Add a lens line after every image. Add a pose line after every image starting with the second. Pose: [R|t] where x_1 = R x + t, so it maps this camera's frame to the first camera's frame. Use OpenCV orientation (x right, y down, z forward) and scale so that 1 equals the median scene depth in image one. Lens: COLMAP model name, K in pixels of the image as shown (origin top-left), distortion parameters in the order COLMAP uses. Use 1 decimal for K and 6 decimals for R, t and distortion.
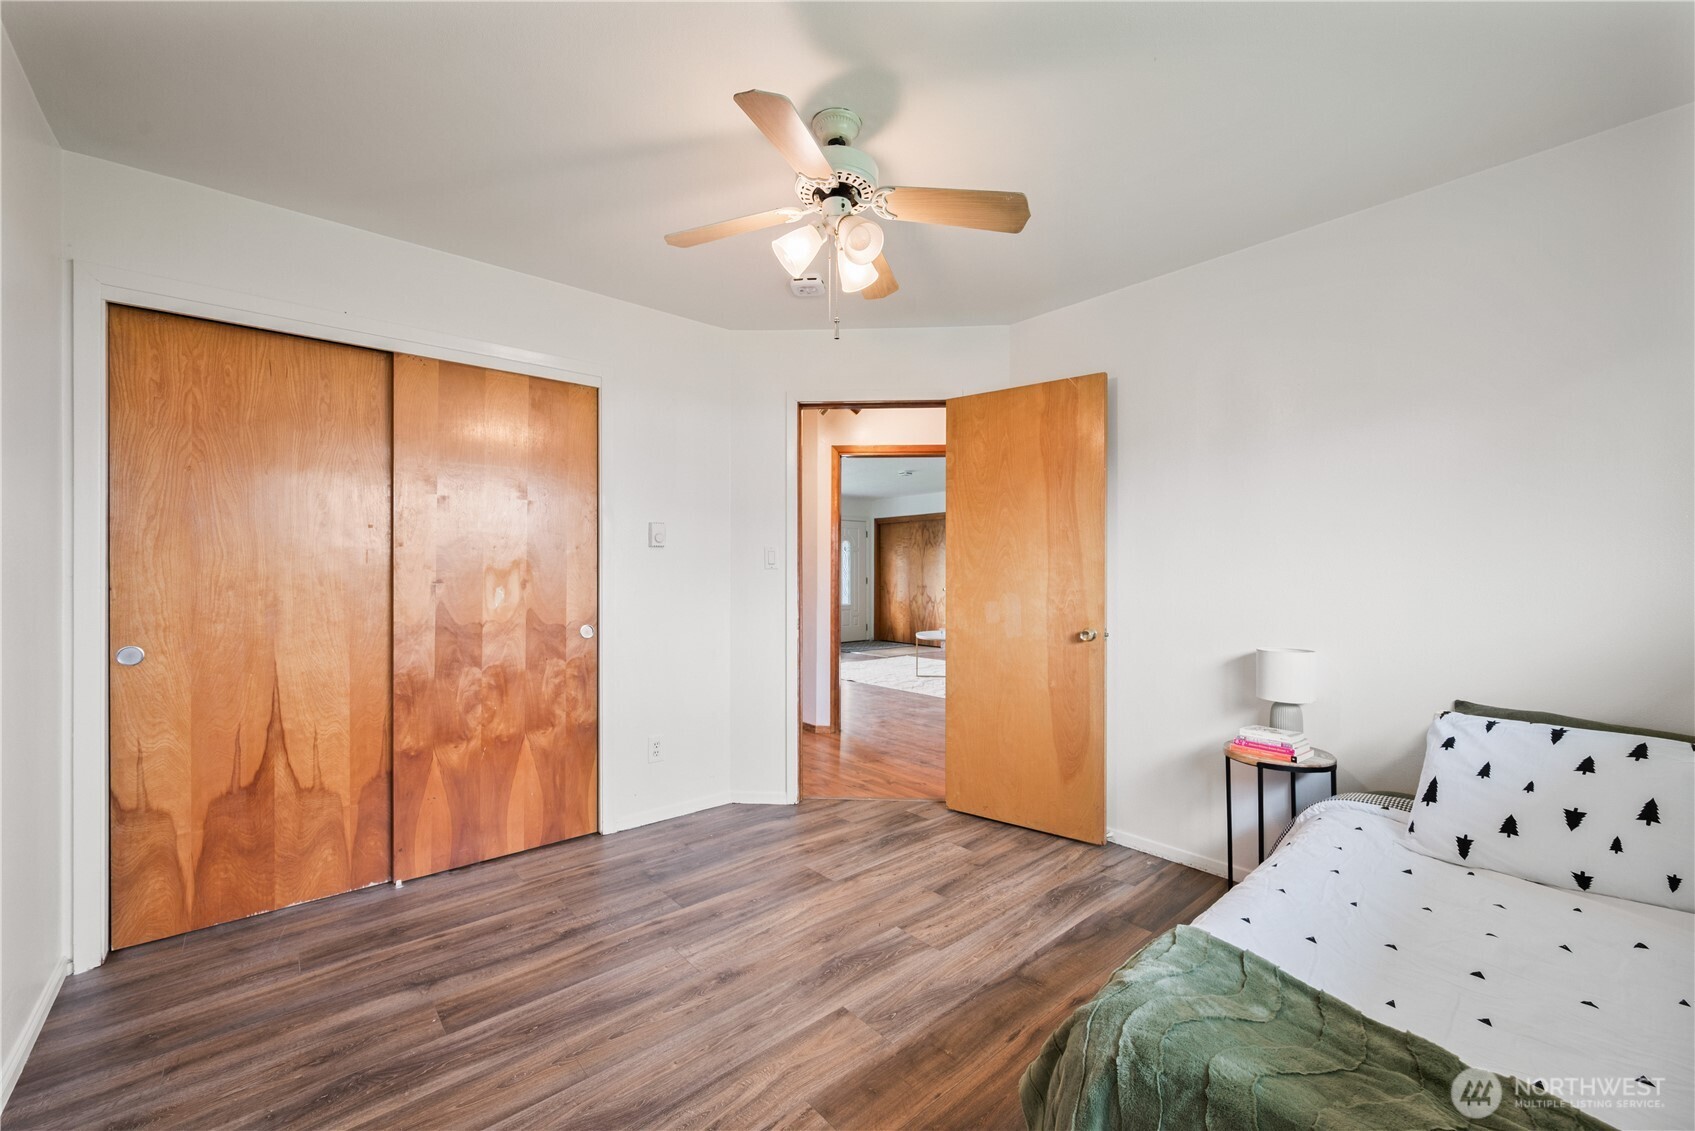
lens RADIAL K [[674.8, 0, 847.5], [0, 674.8, 565.5], [0, 0, 1]] dist [-0.000167, -0.000025]
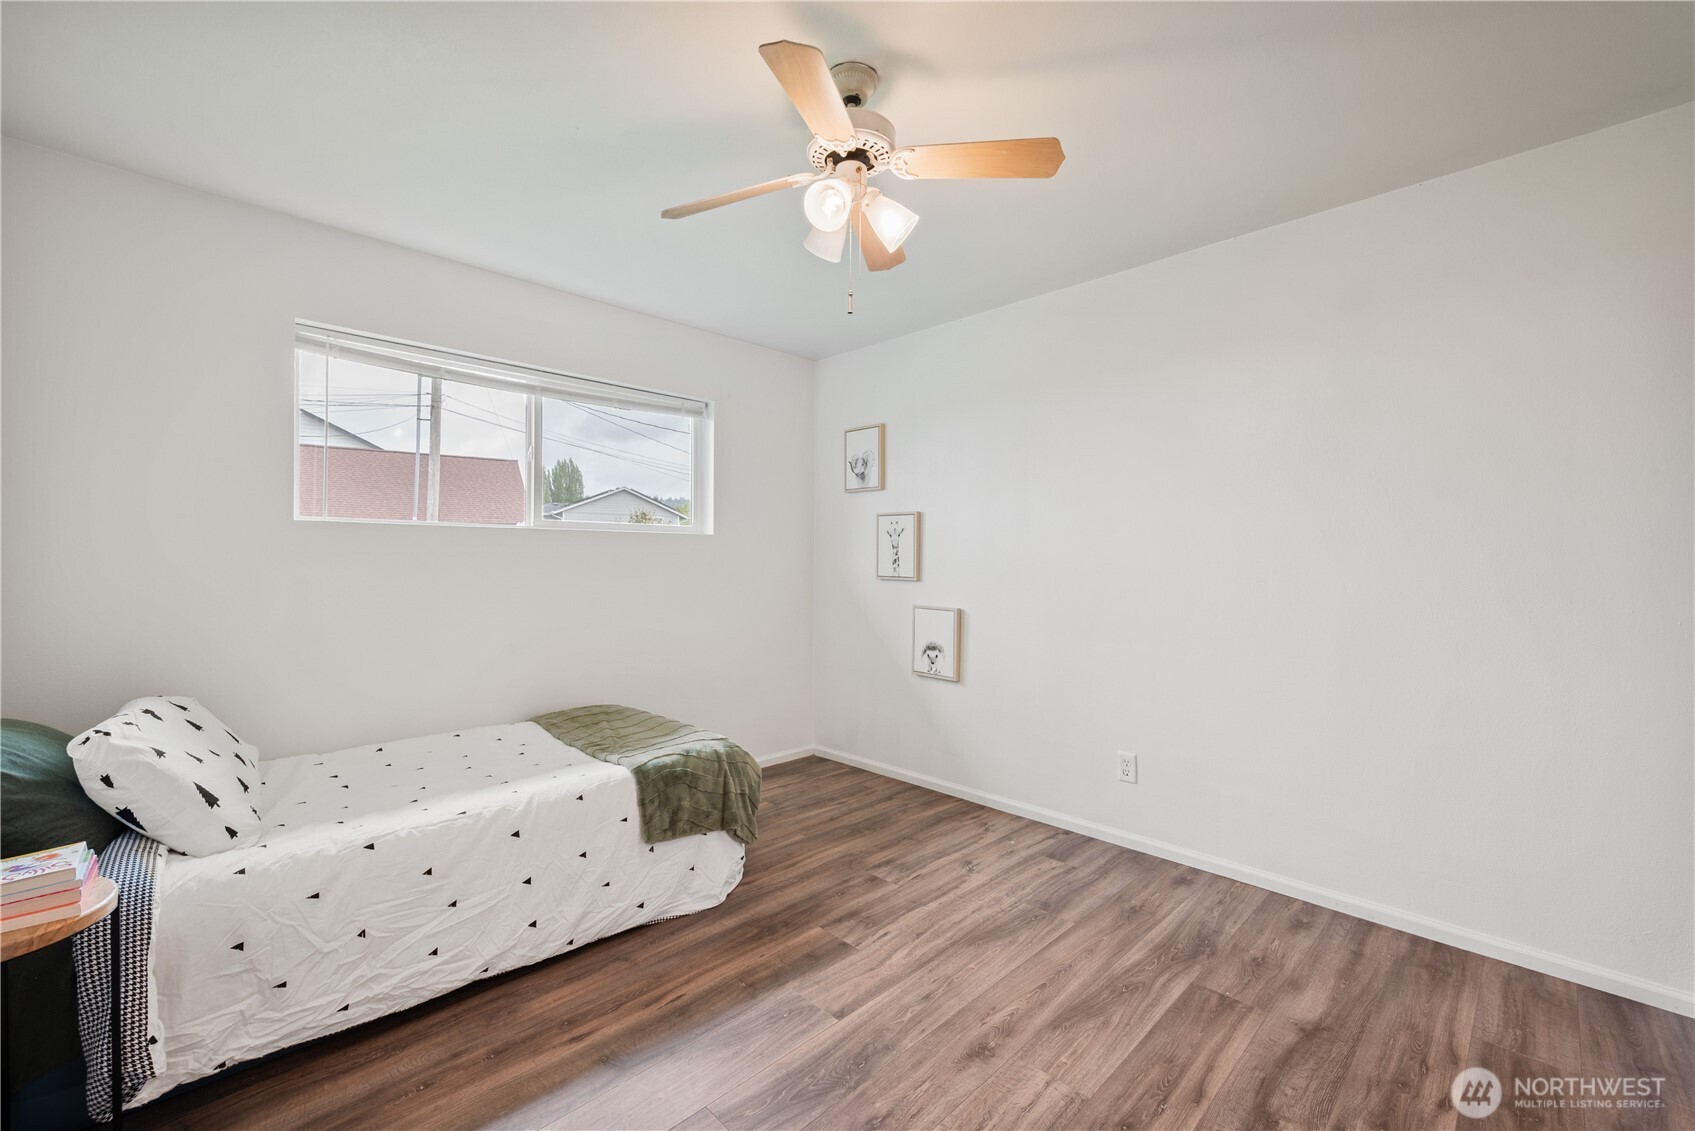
lens RADIAL K [[713.3, 0, 847.5], [0, 713.3, 565.5], [0, 0, 1]] dist [0.002534, 0.000225]
pose [[-0.998274, -0.006276, -0.058393, 0.044545], [-0.006376, 0.999978, 0.001533, 0.011876], [0.058382, 0.001903, -0.998292, 2.045089]]
